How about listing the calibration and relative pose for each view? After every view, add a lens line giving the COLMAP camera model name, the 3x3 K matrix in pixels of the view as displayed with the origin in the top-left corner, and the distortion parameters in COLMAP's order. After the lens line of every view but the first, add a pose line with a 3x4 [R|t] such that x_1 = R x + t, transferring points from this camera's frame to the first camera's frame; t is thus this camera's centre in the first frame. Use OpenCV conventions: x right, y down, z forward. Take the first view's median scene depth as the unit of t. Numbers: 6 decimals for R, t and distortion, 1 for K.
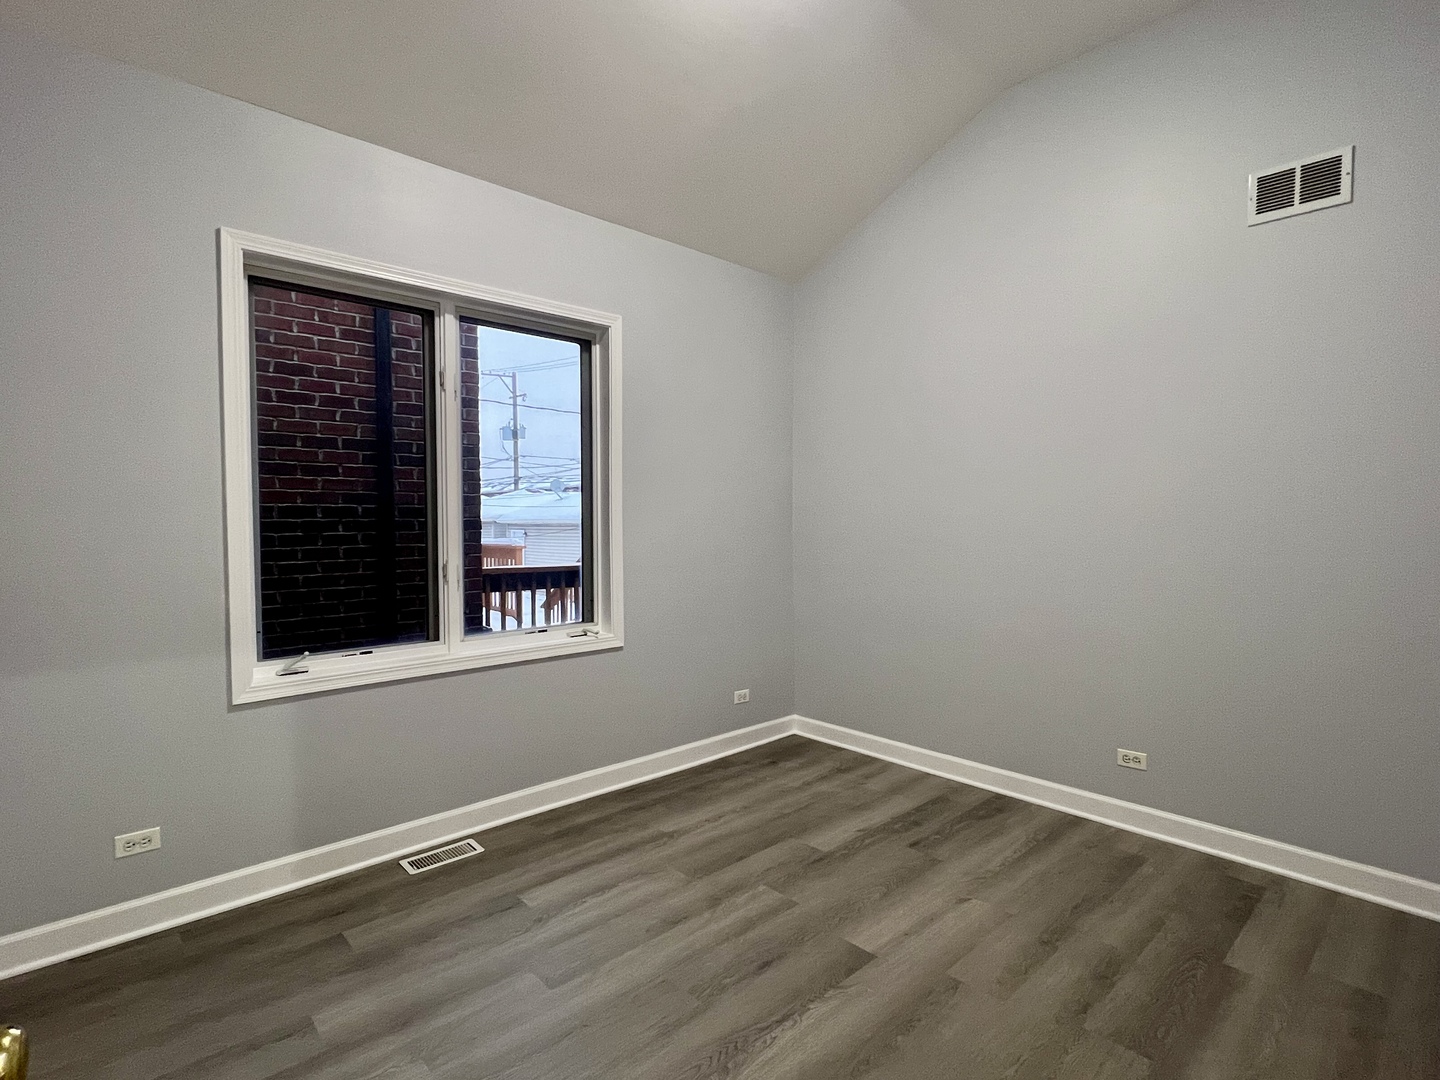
lens RADIAL K [[726.6, 0, 717.7], [0, 726.6, 550.1], [0, 0, 1]] dist [-0.004499, -0.000853]
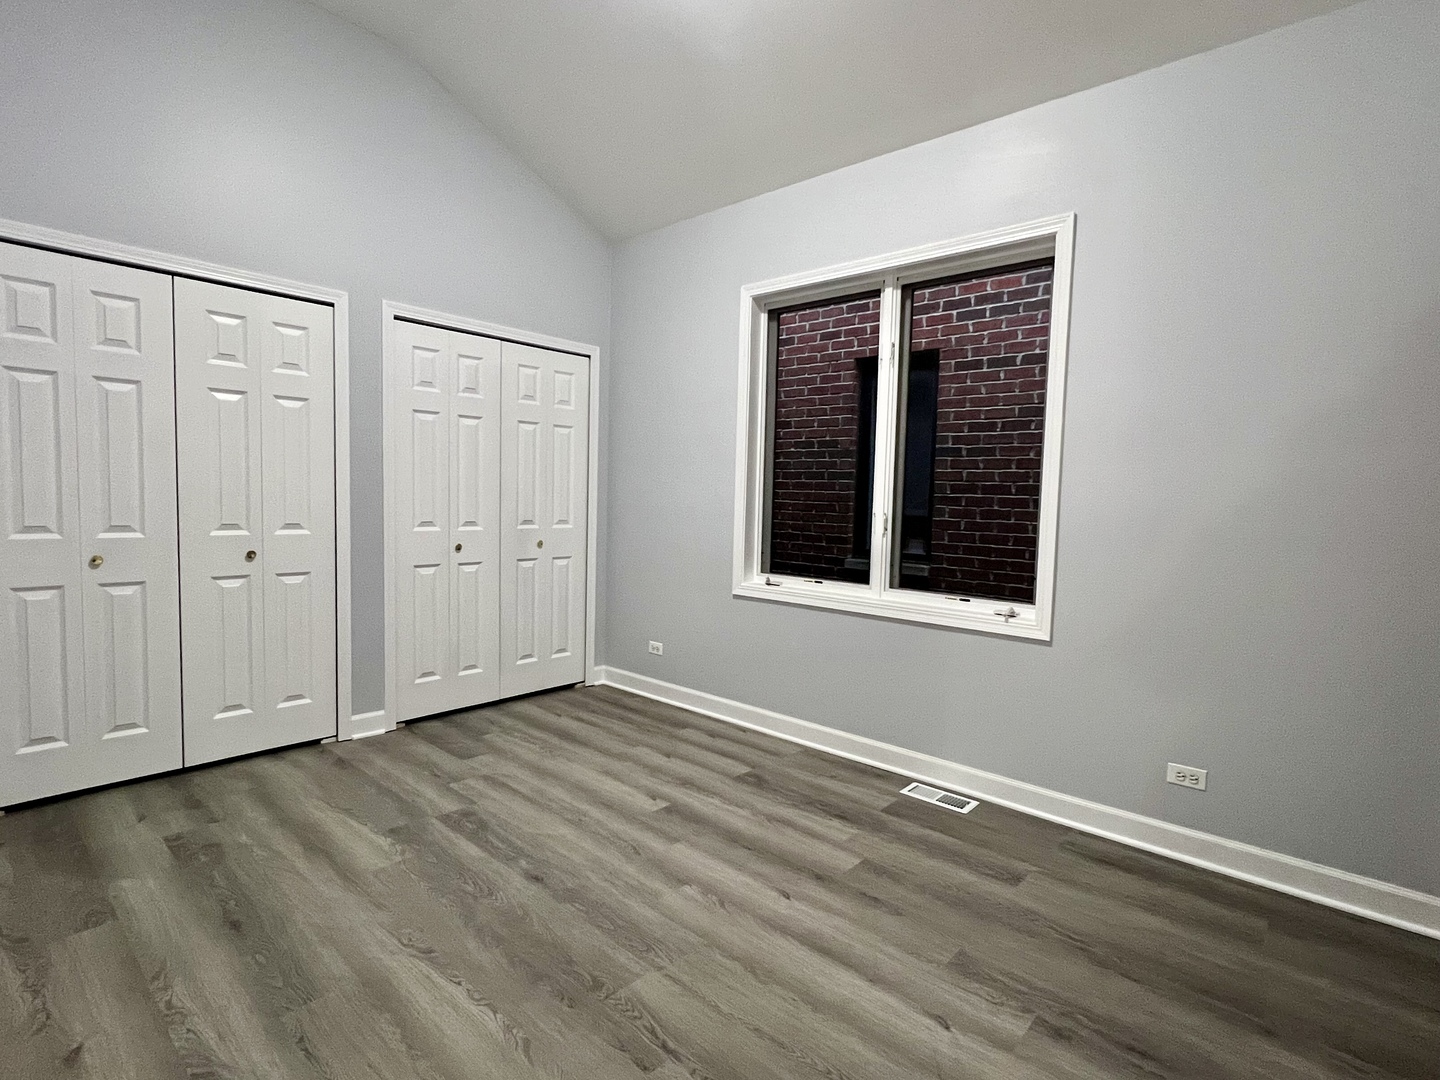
lens RADIAL K [[718.8, 0, 720.0], [0, 718.8, 540.0], [0, 0, 1]] dist [-0.000214, -0.000053]
pose [[0.084065, 0.091460, -0.992254, 0.699460], [-0.056544, 0.994612, 0.086887, -0.029842], [0.994855, 0.048802, 0.088783, 0.661923]]
